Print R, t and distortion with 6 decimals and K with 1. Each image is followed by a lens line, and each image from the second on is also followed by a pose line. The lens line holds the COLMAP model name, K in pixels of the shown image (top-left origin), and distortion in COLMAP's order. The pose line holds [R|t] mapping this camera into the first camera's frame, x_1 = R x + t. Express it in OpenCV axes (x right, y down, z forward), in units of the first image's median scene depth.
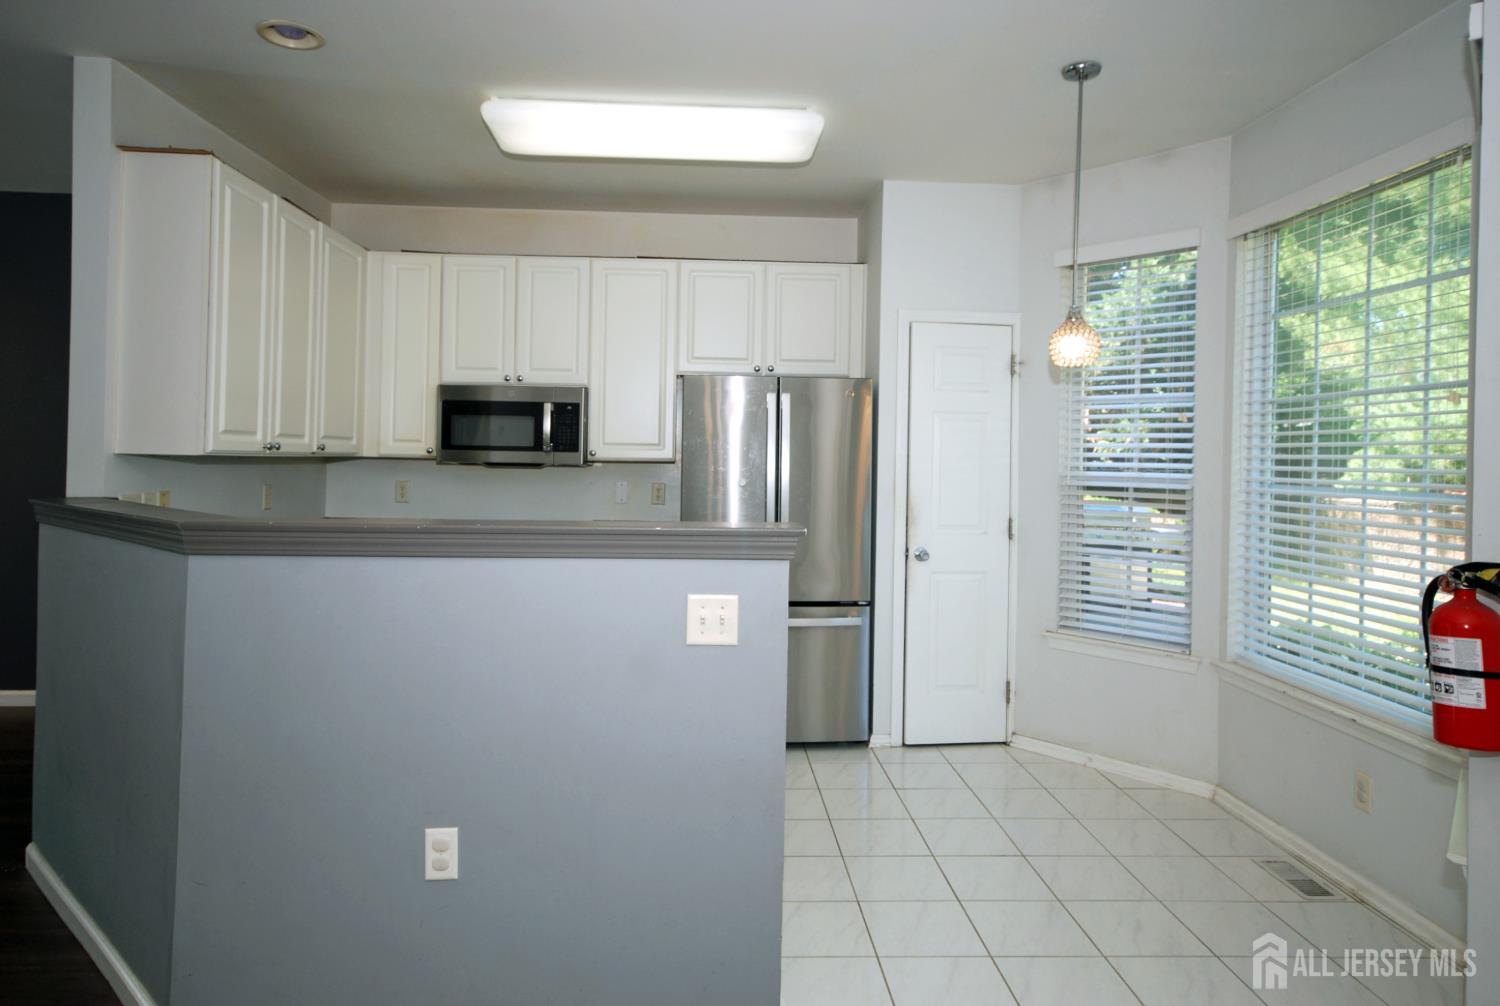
lens RADIAL K [[921.4, 0, 744.9], [0, 921.4, 455.5], [0, 0, 1]] dist [0.029953, -0.003904]
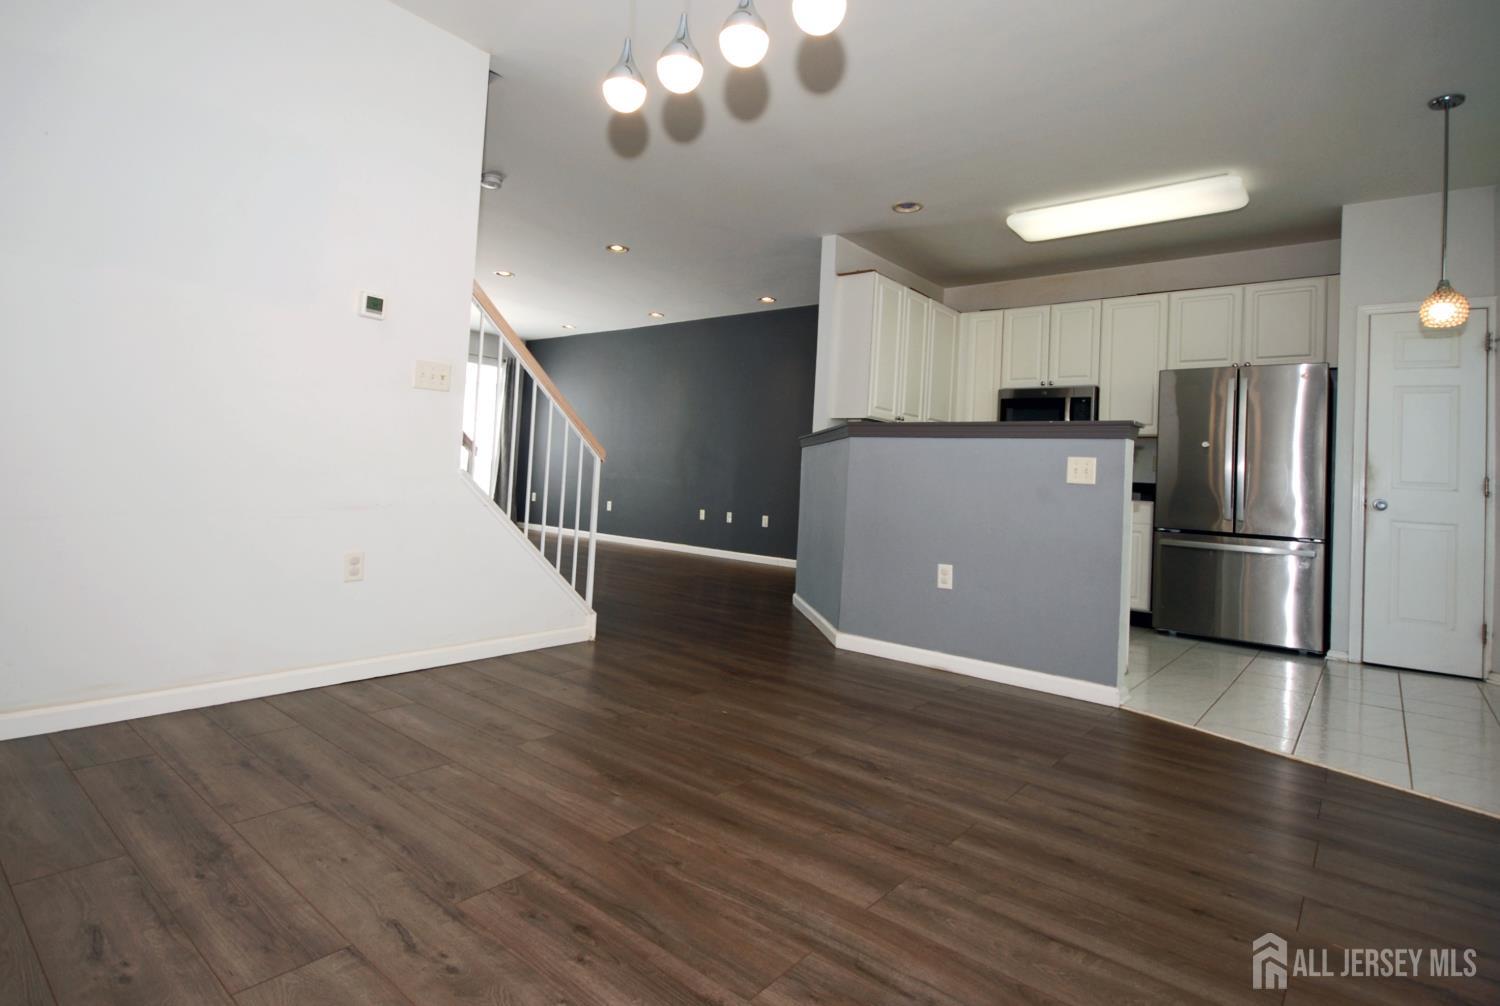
lens RADIAL K [[740.5, 0, 743.9], [0, 740.5, 445.3], [0, 0, 1]] dist [-0.001841, 0.000239]
pose [[0.746397, -0.001768, -0.665498, 0.215956], [-0.037486, 0.998297, -0.044695, 0.104298], [0.664444, 0.058307, 0.745060, -0.276405]]
